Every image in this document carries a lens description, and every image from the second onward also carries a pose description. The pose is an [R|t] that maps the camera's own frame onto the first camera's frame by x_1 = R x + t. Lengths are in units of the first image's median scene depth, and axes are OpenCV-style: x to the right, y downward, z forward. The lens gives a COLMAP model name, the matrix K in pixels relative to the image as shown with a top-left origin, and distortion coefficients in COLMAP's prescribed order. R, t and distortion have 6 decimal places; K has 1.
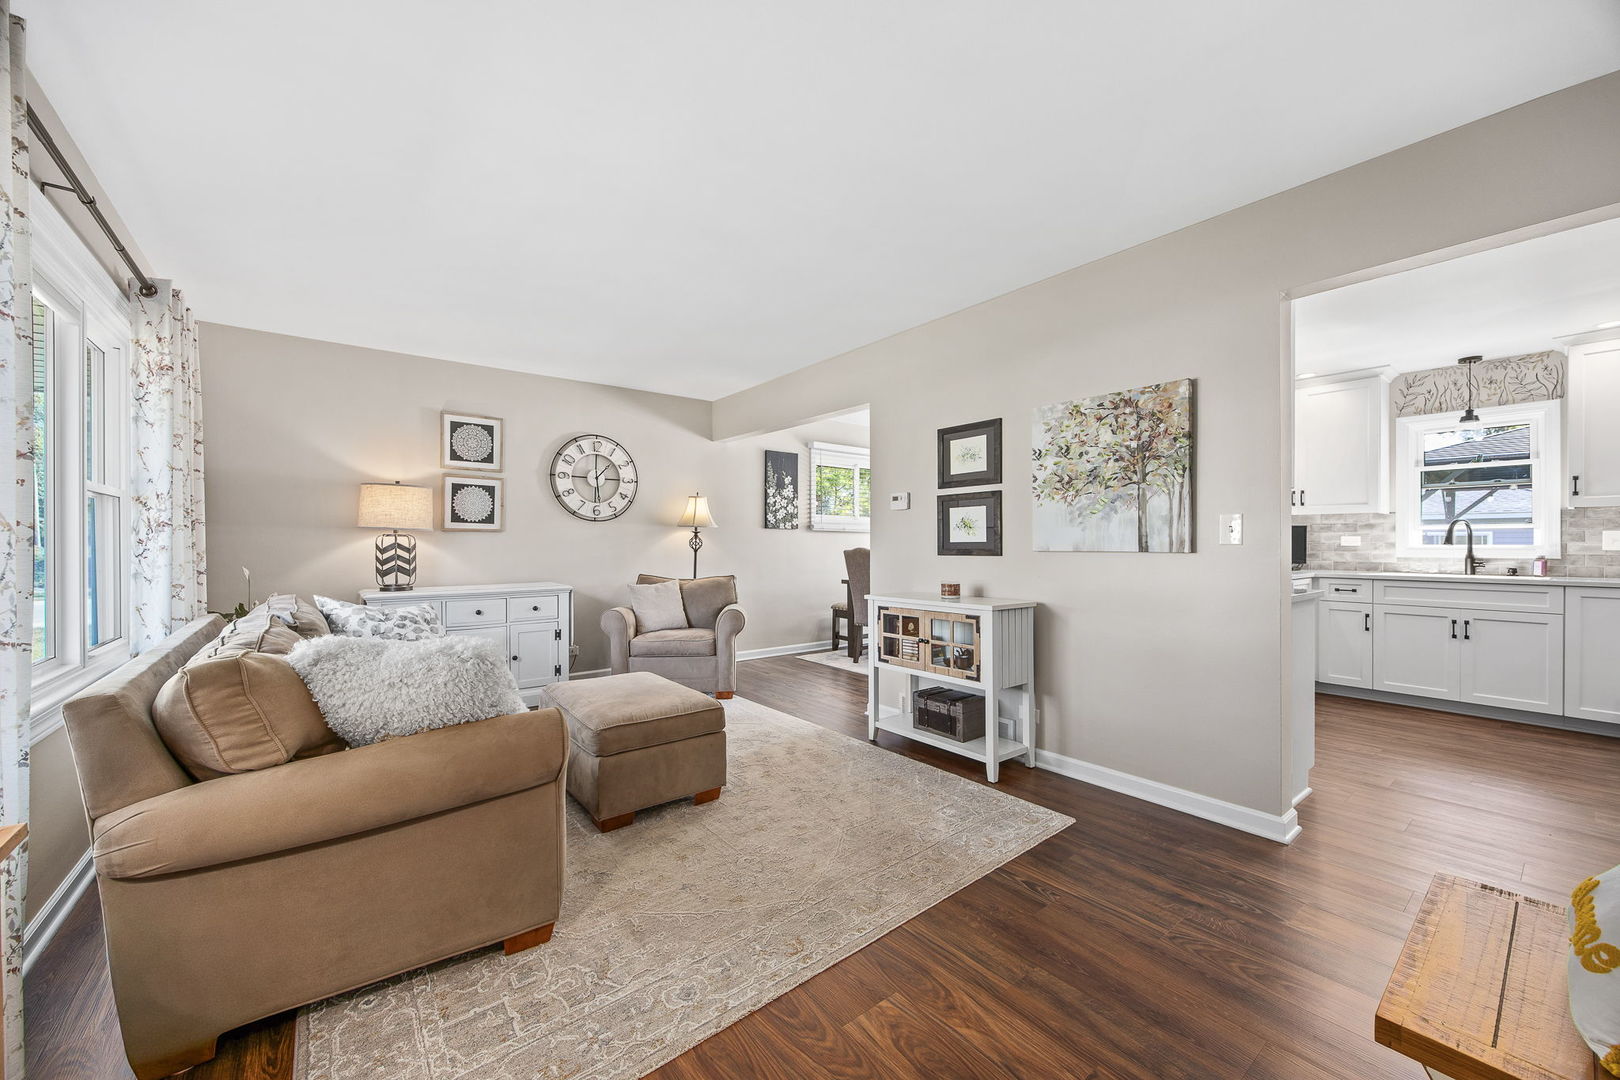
lens RADIAL K [[616.2, 0, 814.9], [0, 616.2, 541.3], [0, 0, 1]] dist [-0.001365, 0.000176]
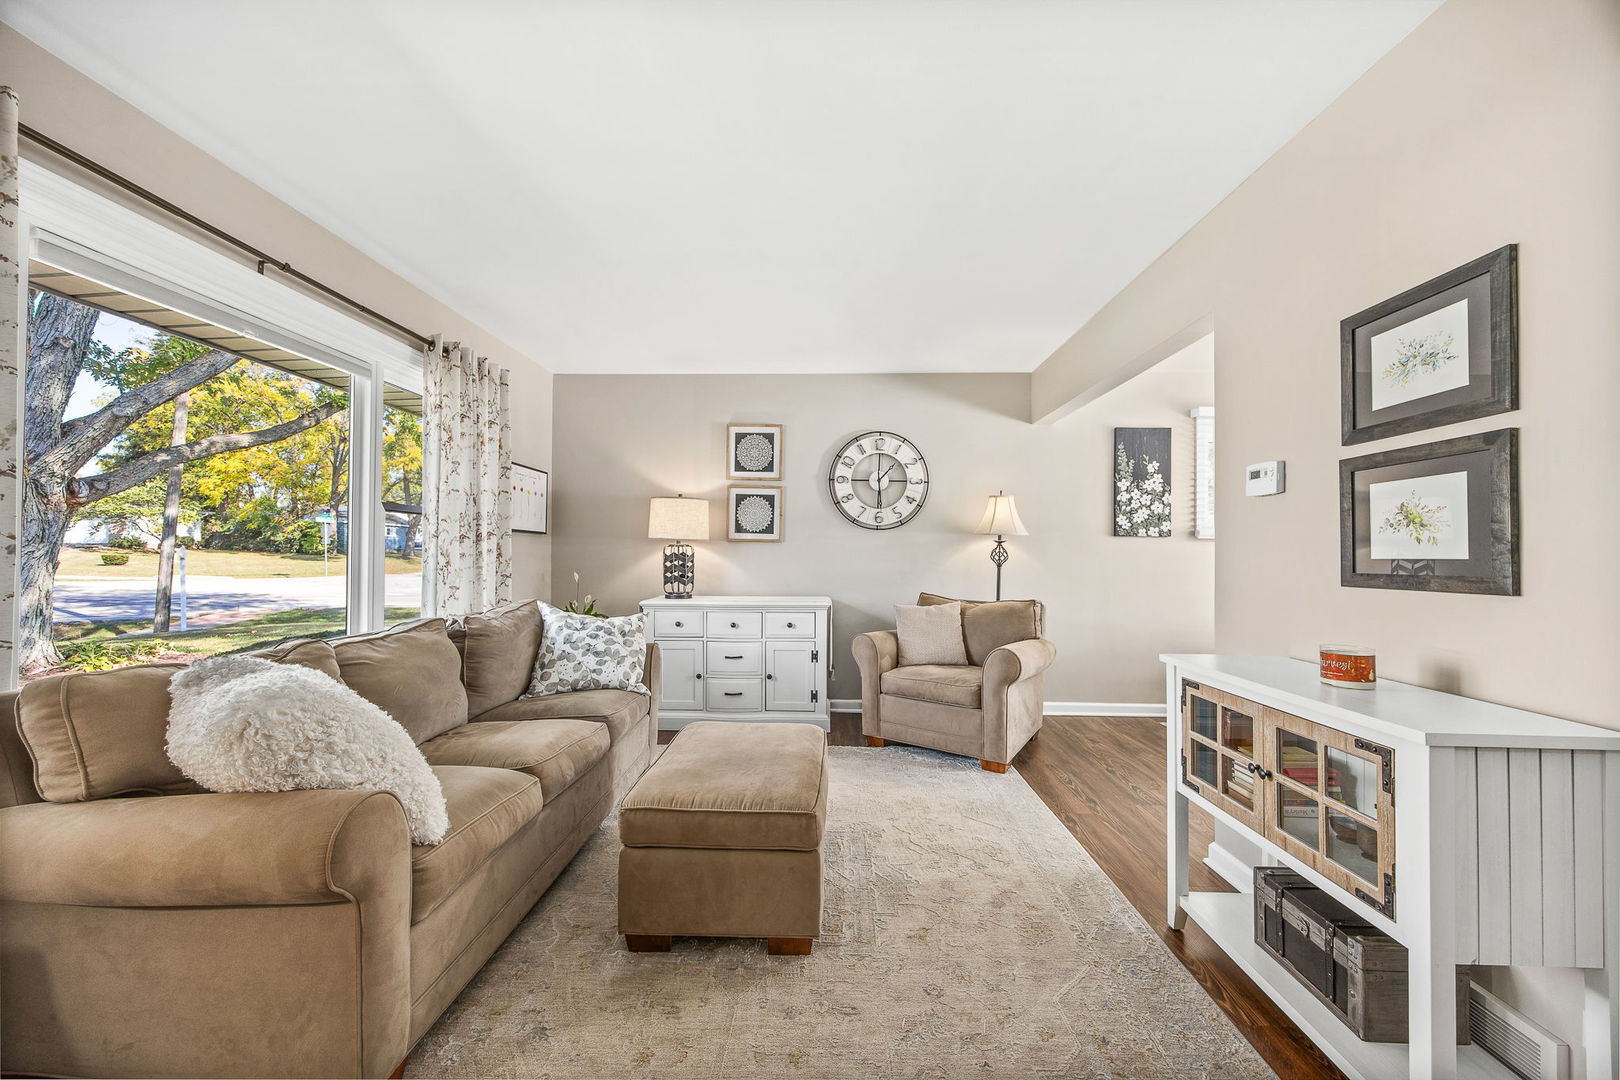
lens RADIAL K [[616.2, 0, 808.0], [0, 616.2, 544.4], [0, 0, 1]] dist [-0.001365, 0.000176]
pose [[0.764399, -0.002640, -0.644738, 0.196977], [-0.005848, 0.999922, -0.011028, -0.001754], [0.644717, 0.012200, 0.764324, 0.387020]]
